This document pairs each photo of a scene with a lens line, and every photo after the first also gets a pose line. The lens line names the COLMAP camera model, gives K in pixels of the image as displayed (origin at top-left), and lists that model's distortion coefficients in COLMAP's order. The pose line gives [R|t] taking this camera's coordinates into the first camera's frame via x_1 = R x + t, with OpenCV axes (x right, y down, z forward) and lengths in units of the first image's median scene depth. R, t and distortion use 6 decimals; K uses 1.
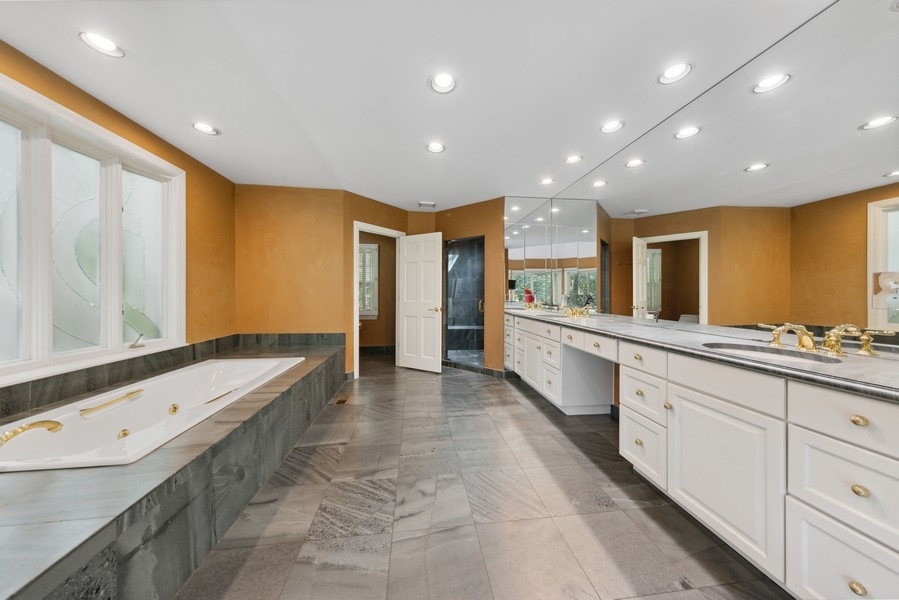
lens RADIAL K [[279.9, 0, 451.1], [0, 279.9, 296.9], [0, 0, 1]] dist [0.001455, 0.000061]
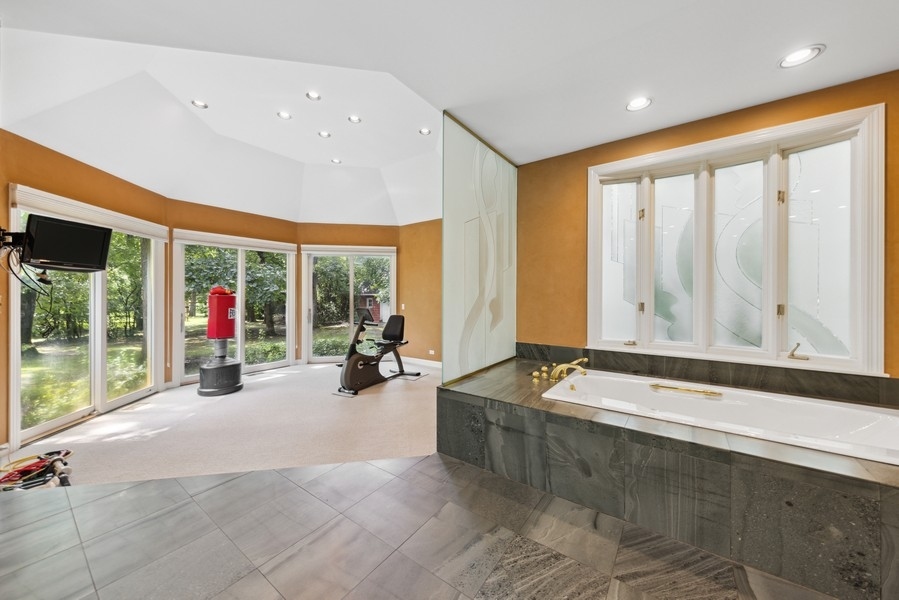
lens RADIAL K [[318.4, 0, 453.2], [0, 318.4, 292.6], [0, 0, 1]] dist [-0.001582, -0.000136]
pose [[-0.678486, -0.011695, -0.734520, 0.413776], [-0.013663, 0.999901, -0.003300, -0.000881], [0.734486, 0.007797, -0.678579, 1.336193]]
